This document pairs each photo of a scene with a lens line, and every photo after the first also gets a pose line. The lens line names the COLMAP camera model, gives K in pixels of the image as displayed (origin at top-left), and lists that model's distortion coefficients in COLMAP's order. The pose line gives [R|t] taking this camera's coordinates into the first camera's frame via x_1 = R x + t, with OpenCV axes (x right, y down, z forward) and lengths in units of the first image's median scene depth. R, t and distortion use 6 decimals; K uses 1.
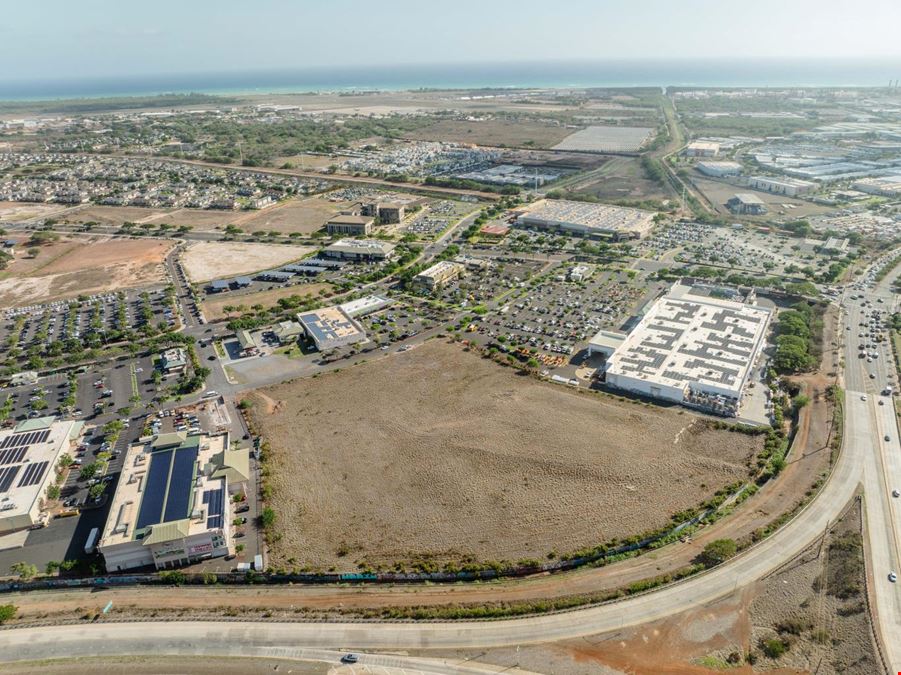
lens RADIAL K [[632.9, 0, 442.4], [0, 632.9, 336.9], [0, 0, 1]] dist [-0.056399, 0.026198]
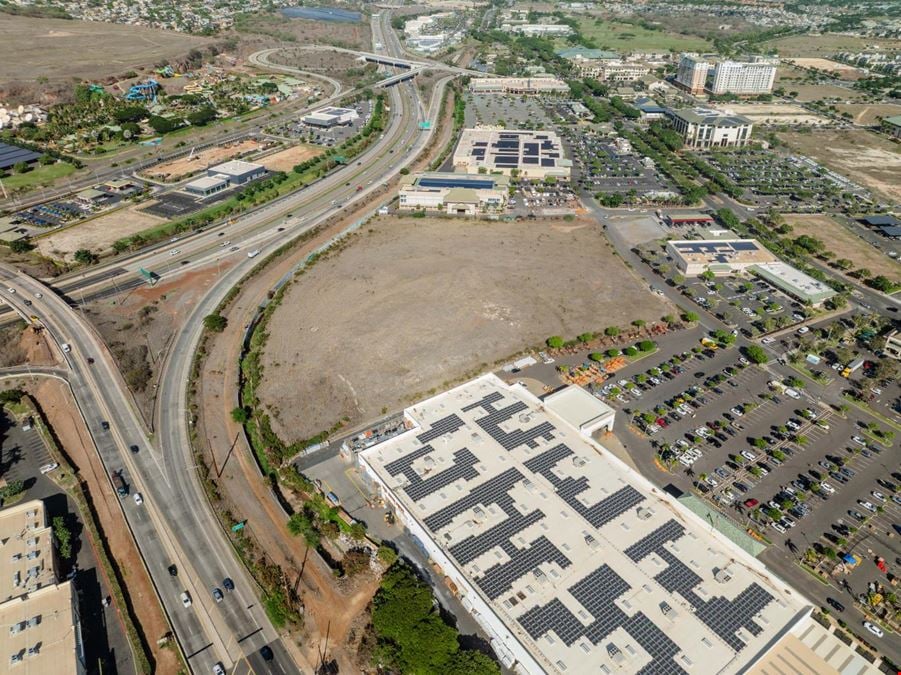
lens RADIAL K [[629.9, 0, 441.6], [0, 629.9, 339.2], [0, 0, 1]] dist [-0.044495, 0.001042]
pose [[-0.392319, 0.515777, -0.761616, 0.720779], [-0.364552, 0.673007, 0.643556, -0.370828], [0.844504, 0.530128, -0.076006, 0.861376]]
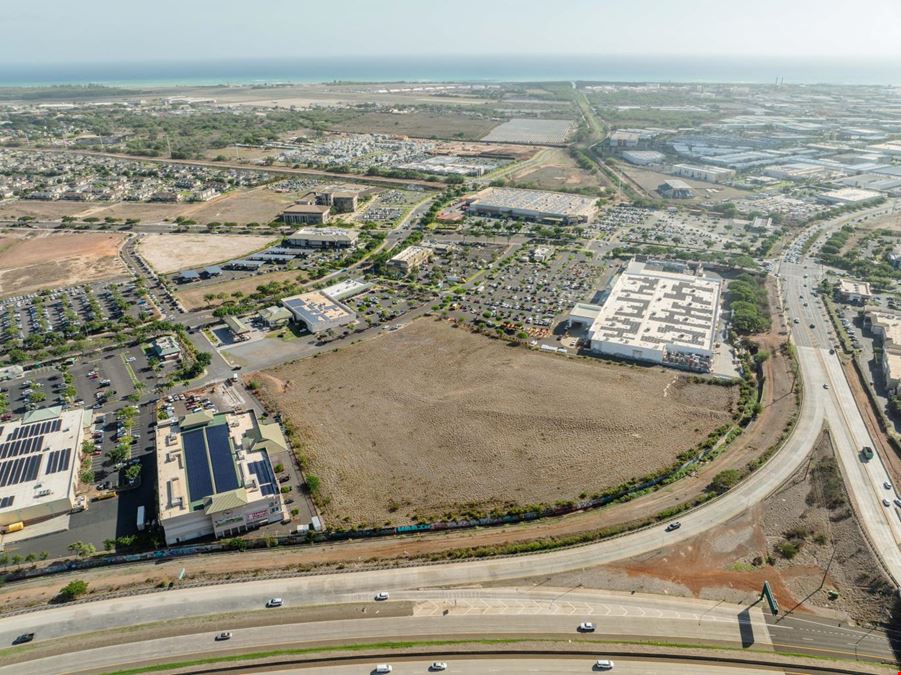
lens RADIAL K [[632.9, 0, 442.4], [0, 632.9, 336.9], [0, 0, 1]] dist [-0.056399, 0.026198]
pose [[0.990419, -0.041449, 0.131726, -0.121814], [0.040322, 0.999124, 0.011210, 0.025564], [-0.132076, -0.005791, 0.991223, -0.042030]]
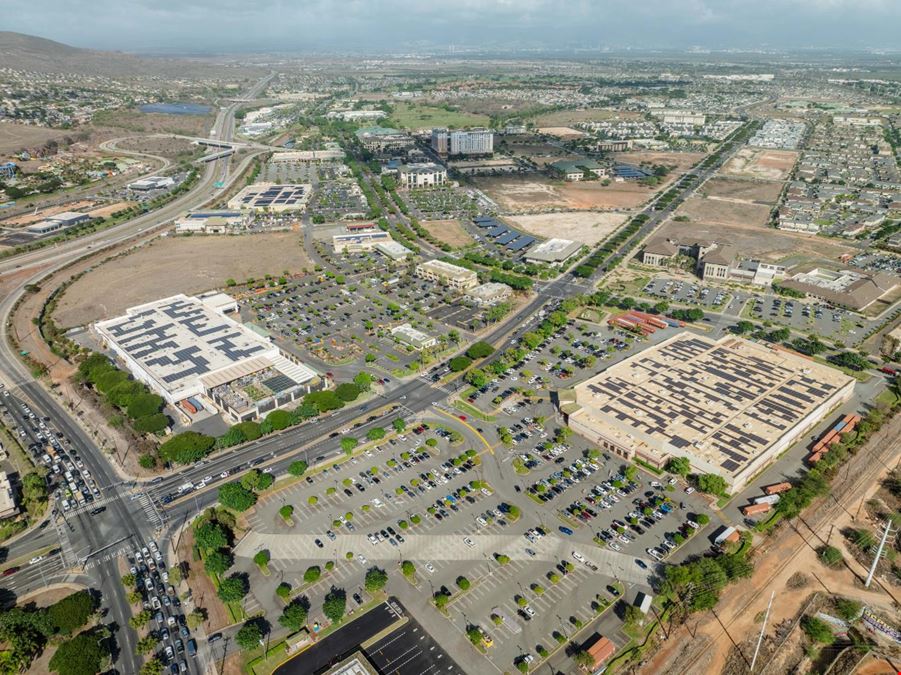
lens RADIAL K [[632.9, 0, 442.4], [0, 632.9, 336.9], [0, 0, 1]] dist [-0.056399, 0.026198]
pose [[-0.240424, 0.442485, -0.863946, 1.174405], [-0.380411, 0.775901, 0.503254, -0.675797], [0.893019, 0.449649, -0.018219, 1.373618]]
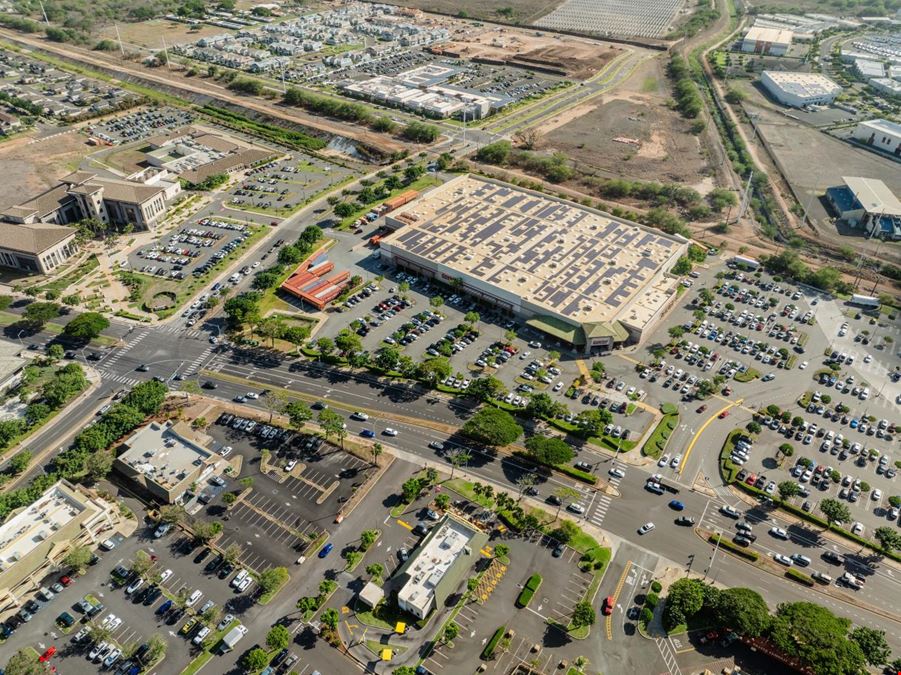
lens RADIAL K [[632.9, 0, 442.4], [0, 632.9, 336.9], [0, 0, 1]] dist [-0.056399, 0.026198]
pose [[0.999112, 0.042056, 0.002404, 0.282402], [-0.041535, 0.973998, 0.222715, -0.384759], [0.007025, -0.222617, 0.974881, 0.917536]]
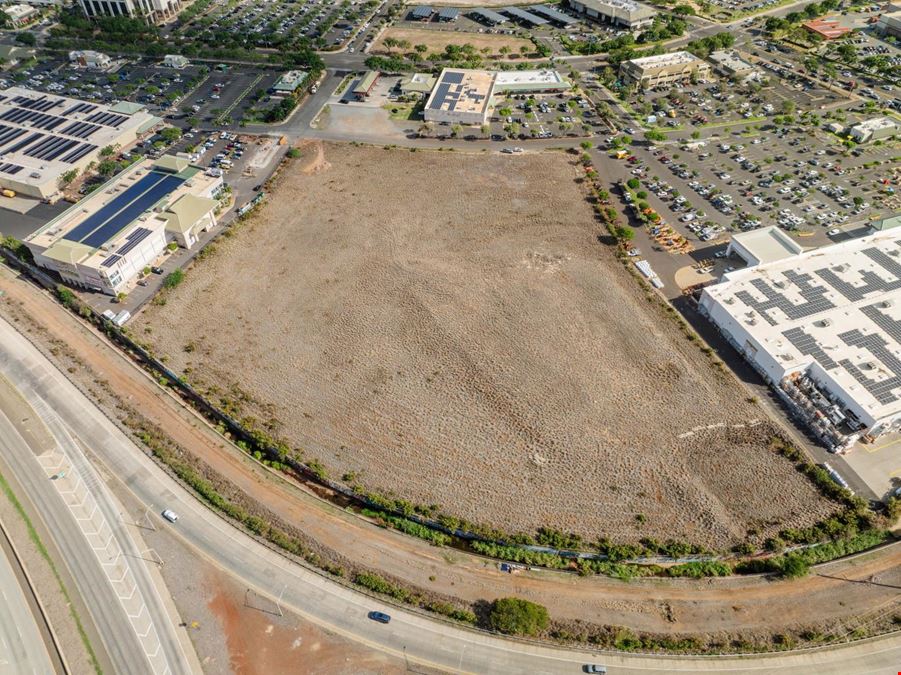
lens RADIAL K [[632.9, 0, 442.4], [0, 632.9, 336.9], [0, 0, 1]] dist [-0.056399, 0.026198]
pose [[0.791145, 0.449693, -0.414568, 0.294432], [-0.267492, 0.863944, 0.426672, -0.090774], [0.550035, -0.226666, 0.803794, 0.285091]]
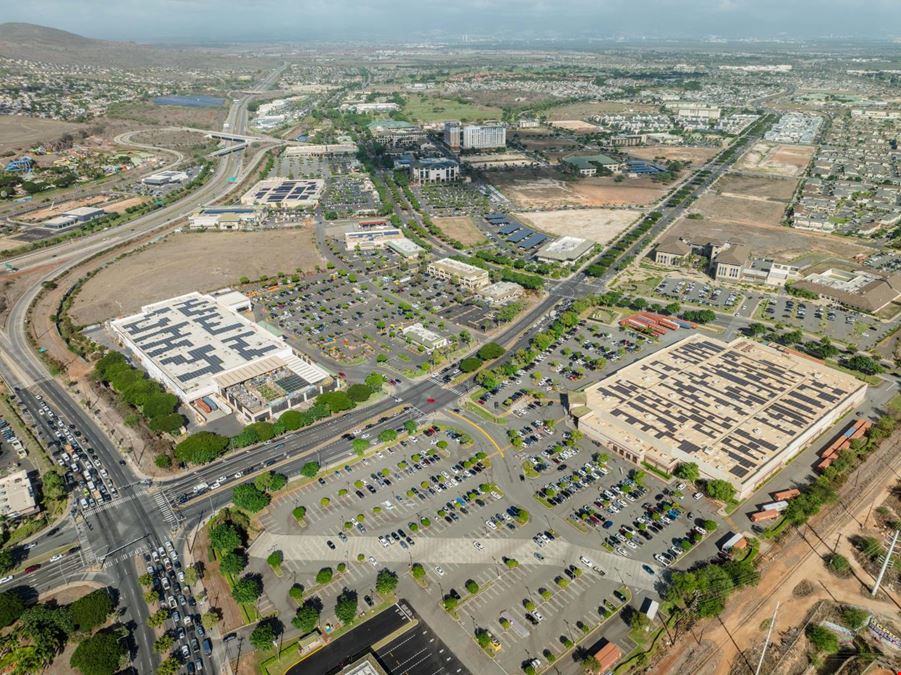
lens RADIAL K [[632.9, 0, 442.4], [0, 632.9, 336.9], [0, 0, 1]] dist [-0.056399, 0.026198]
pose [[-0.258696, 0.453359, -0.852961, 1.173287], [-0.376426, 0.765899, 0.521251, -0.691176], [0.889595, 0.455923, -0.027479, 1.366777]]
